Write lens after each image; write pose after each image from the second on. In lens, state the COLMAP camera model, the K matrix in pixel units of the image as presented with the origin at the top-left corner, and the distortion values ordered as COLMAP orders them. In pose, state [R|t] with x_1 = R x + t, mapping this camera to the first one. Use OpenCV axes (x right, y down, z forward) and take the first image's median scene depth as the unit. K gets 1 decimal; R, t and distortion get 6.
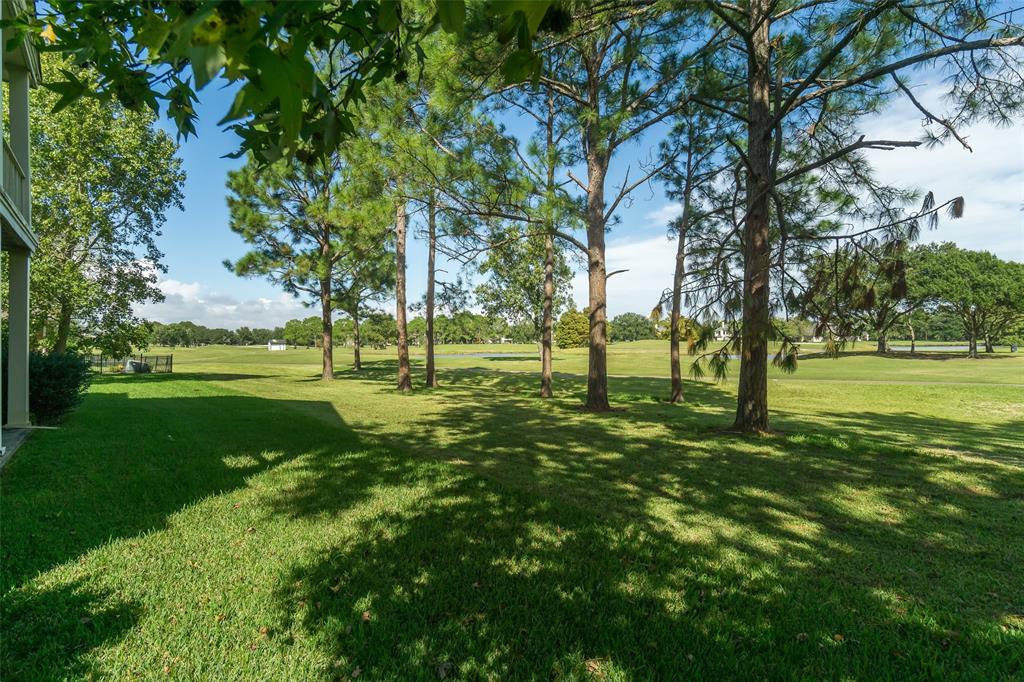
lens RADIAL K [[514.6, 0, 512.0], [0, 514.6, 341.0], [0, 0, 1]] dist [-0.000221, 0.000107]
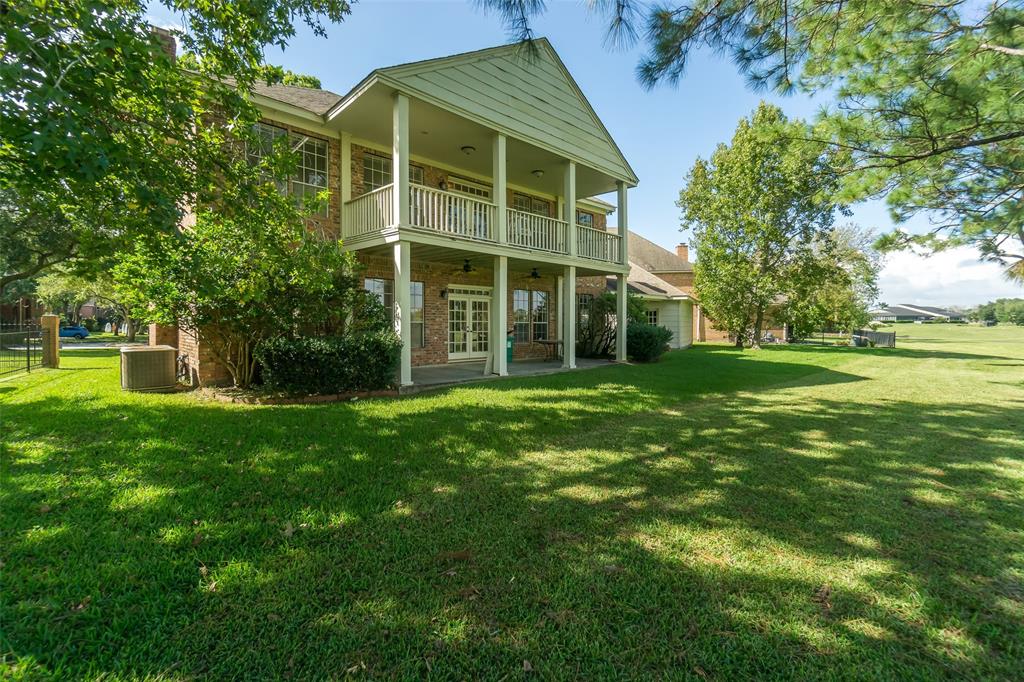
lens RADIAL K [[449.7, 0, 509.3], [0, 449.7, 315.4], [0, 0, 1]] dist [0.000753, 0.000280]
pose [[0.084986, -0.002987, -0.996378, 0.349707], [-0.006123, 0.999975, -0.003520, 0.000343], [0.996363, 0.006400, 0.084966, 0.180053]]
